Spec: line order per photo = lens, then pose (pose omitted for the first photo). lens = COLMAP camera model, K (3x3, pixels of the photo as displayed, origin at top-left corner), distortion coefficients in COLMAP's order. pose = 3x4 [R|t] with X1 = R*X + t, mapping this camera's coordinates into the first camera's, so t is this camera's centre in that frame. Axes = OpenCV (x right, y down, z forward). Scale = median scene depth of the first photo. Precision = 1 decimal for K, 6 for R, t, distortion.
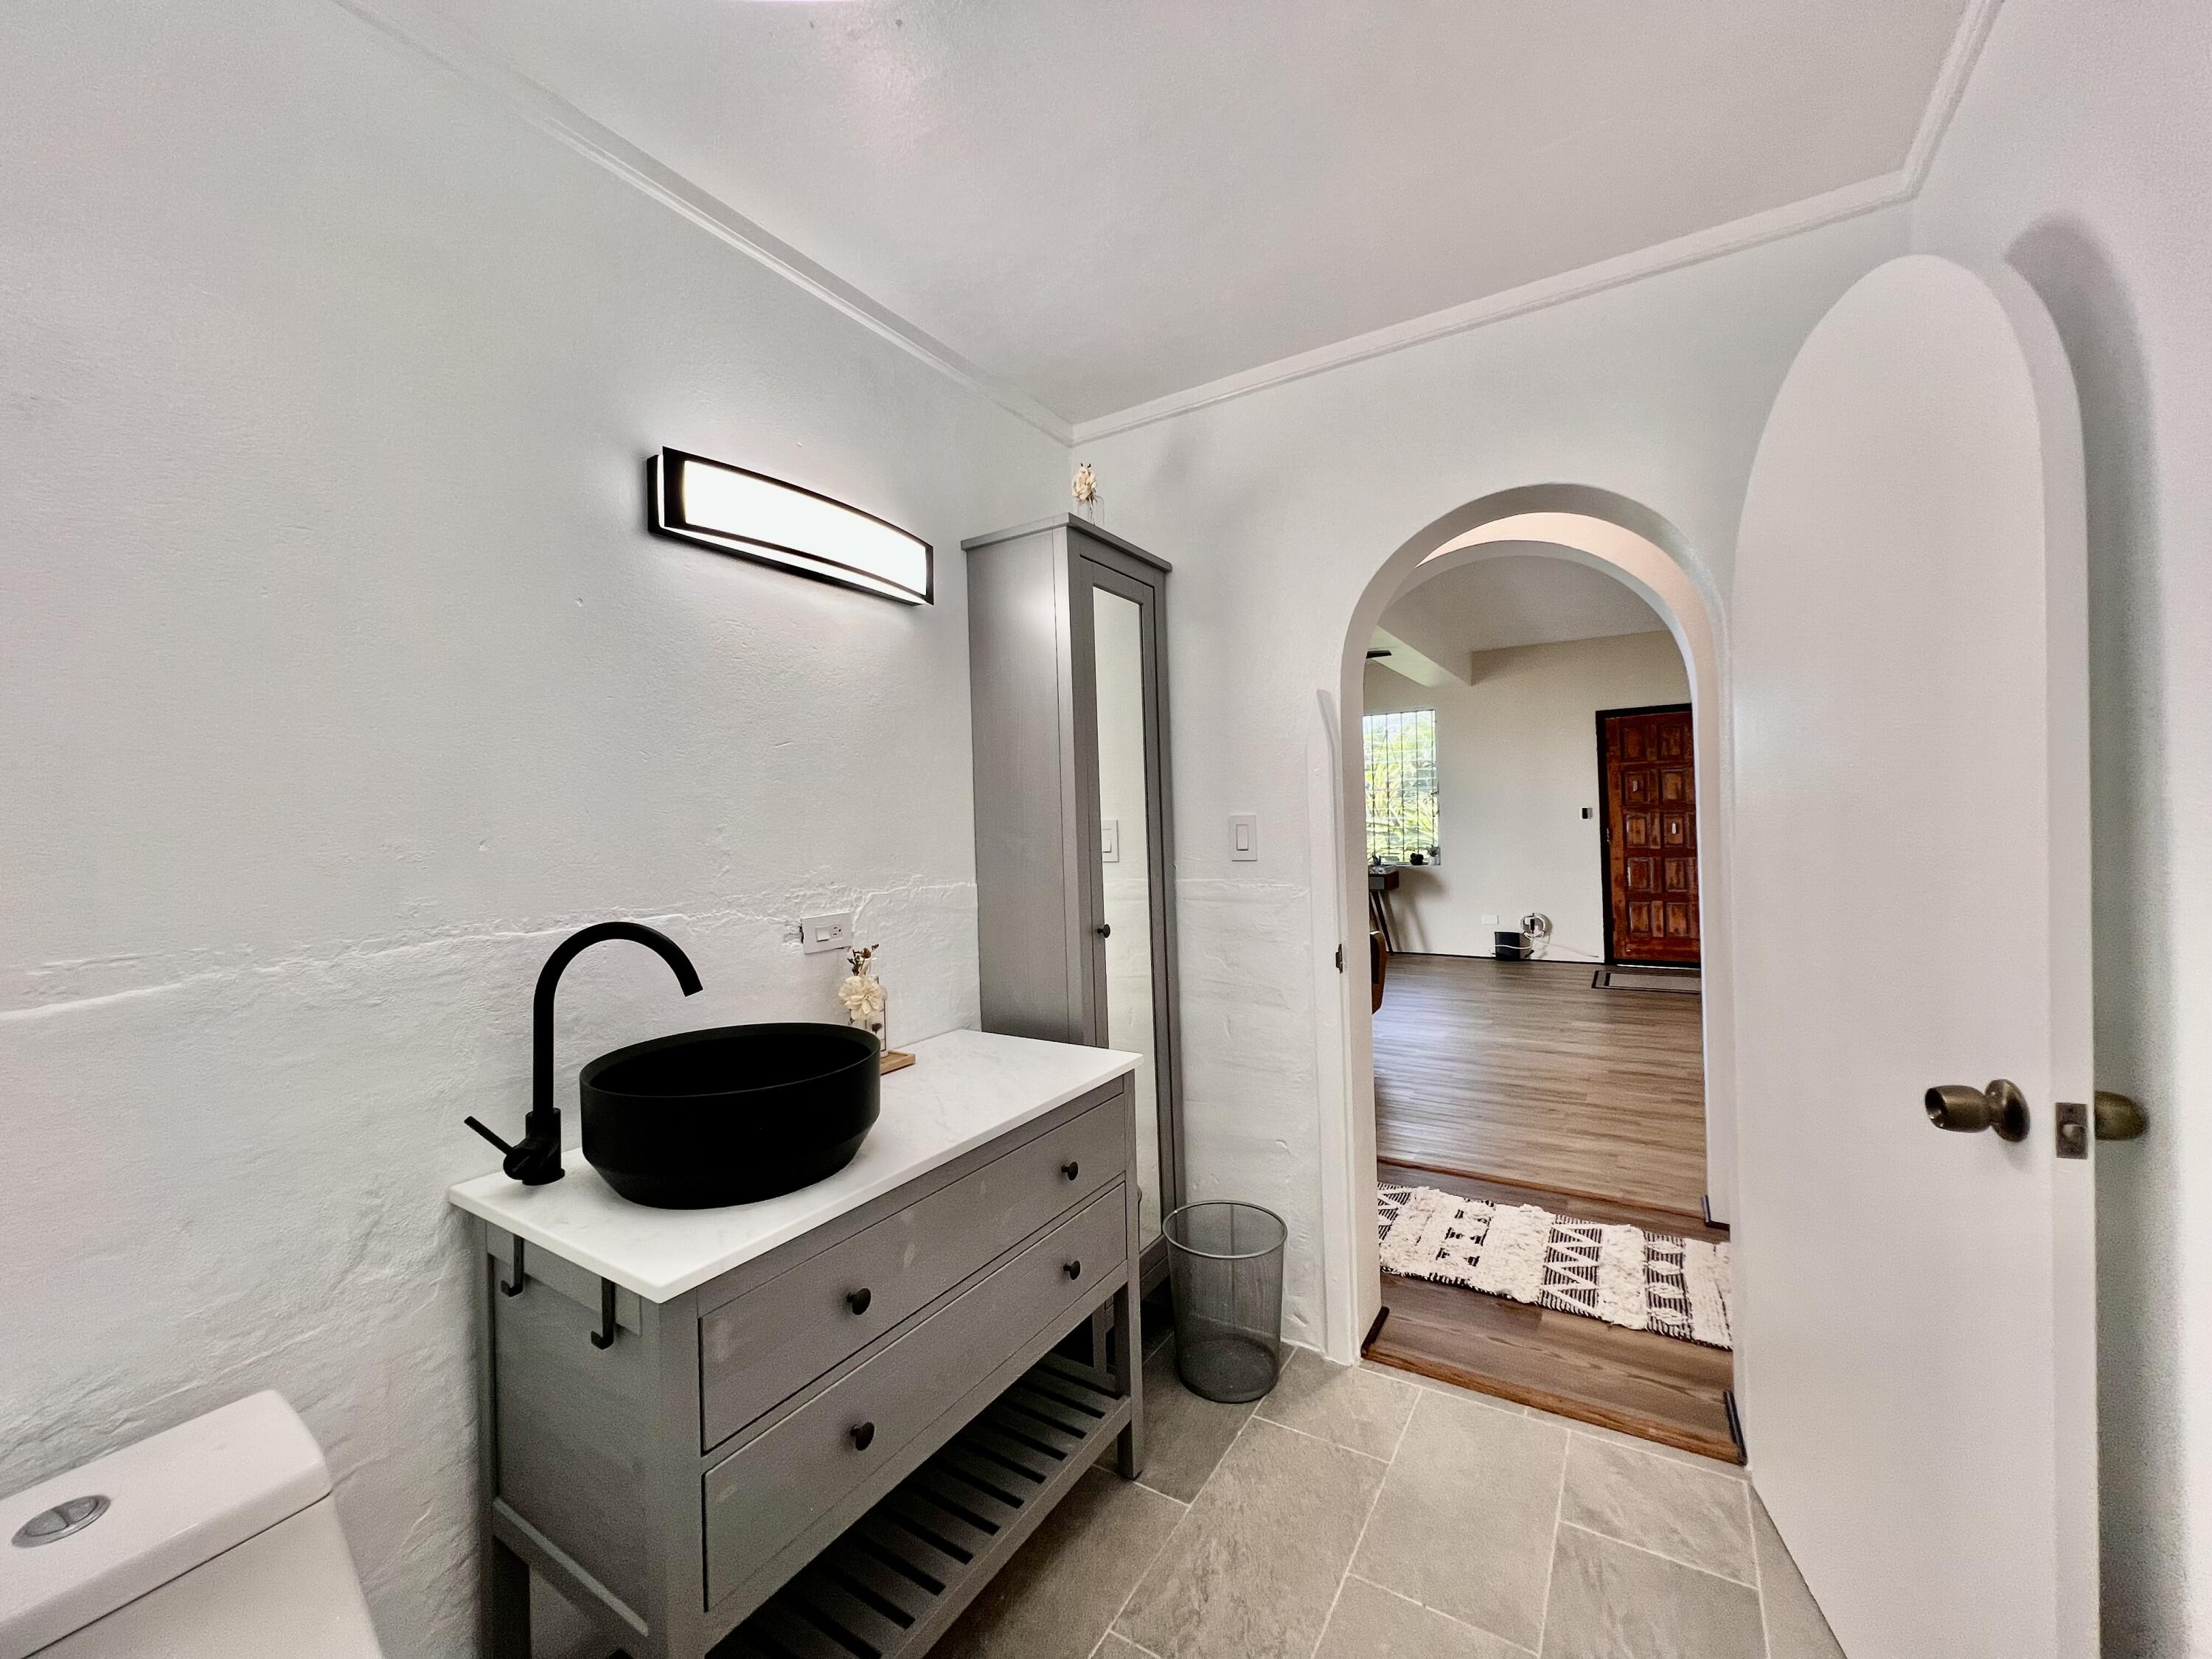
lens RADIAL K [[884.7, 0, 1105.7], [0, 884.7, 824.2], [0, 0, 1]] dist [-0.000396, 0.000008]
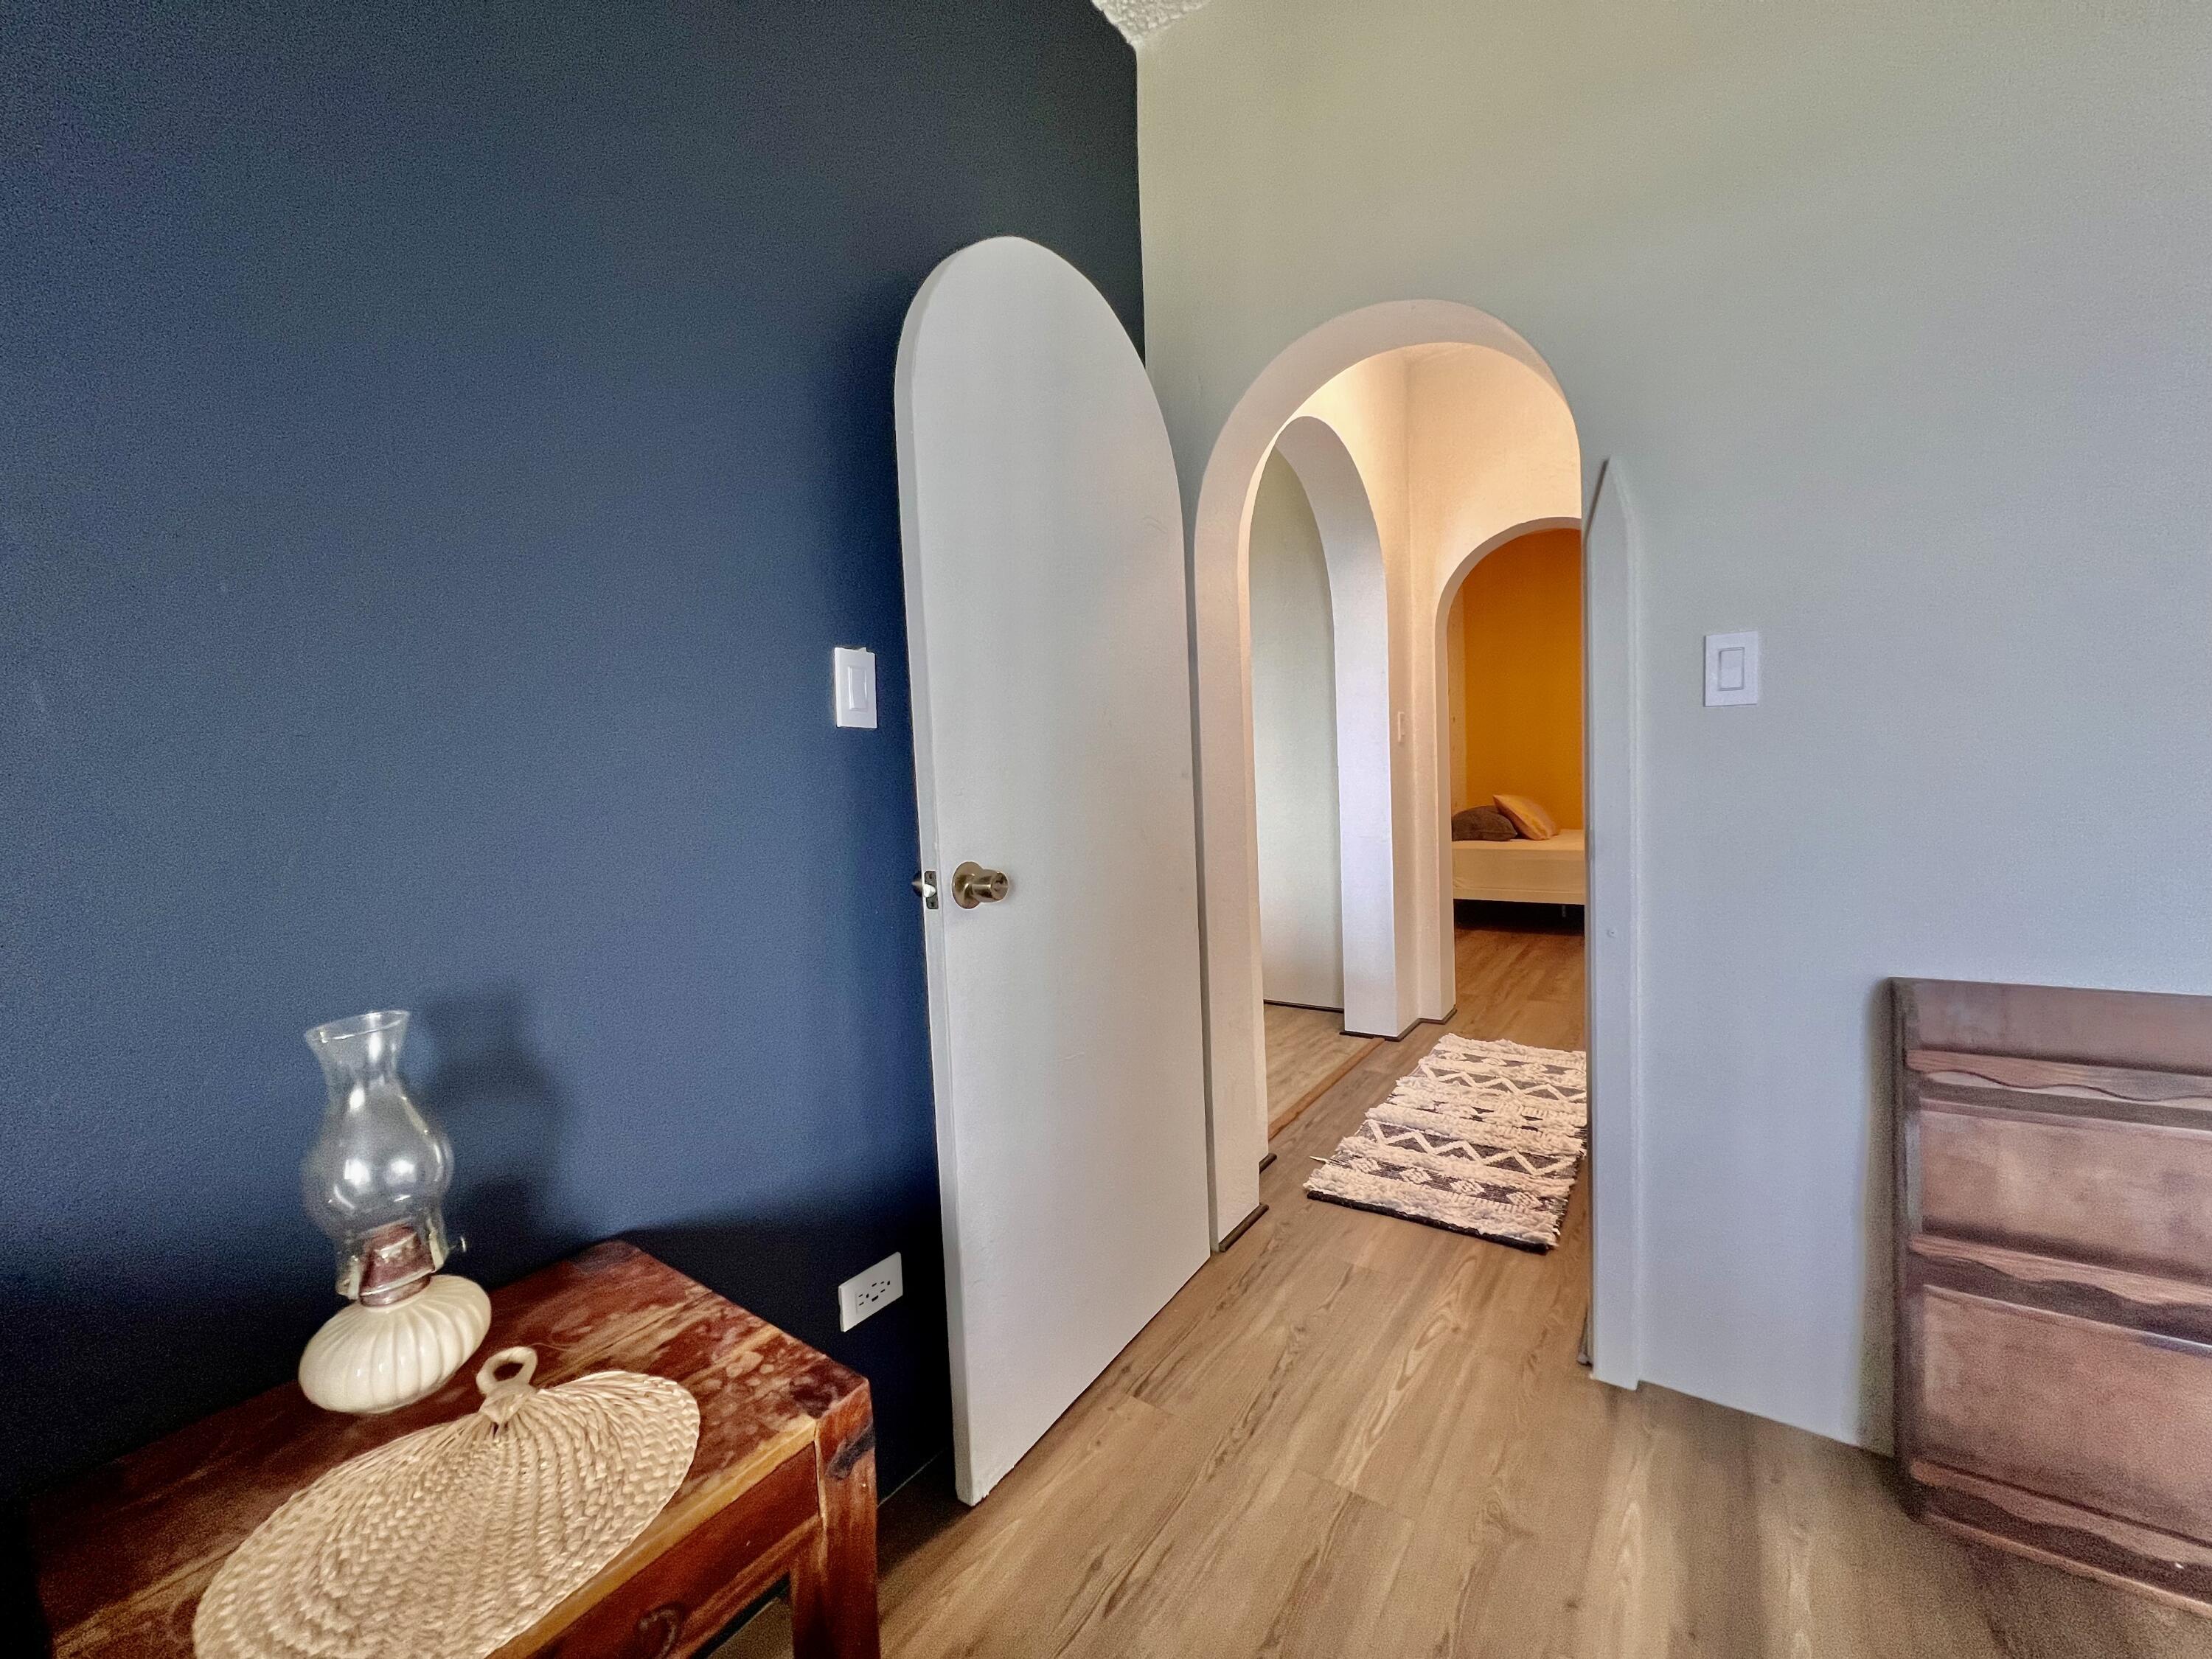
lens RADIAL K [[884.7, 0, 1105.7], [0, 884.7, 824.2], [0, 0, 1]] dist [-0.000396, 0.000008]
pose [[0.047297, -0.027902, 0.998491, -0.513616], [0.043300, 0.998727, 0.025857, 0.075333], [-0.997942, 0.042011, 0.048445, 1.139341]]
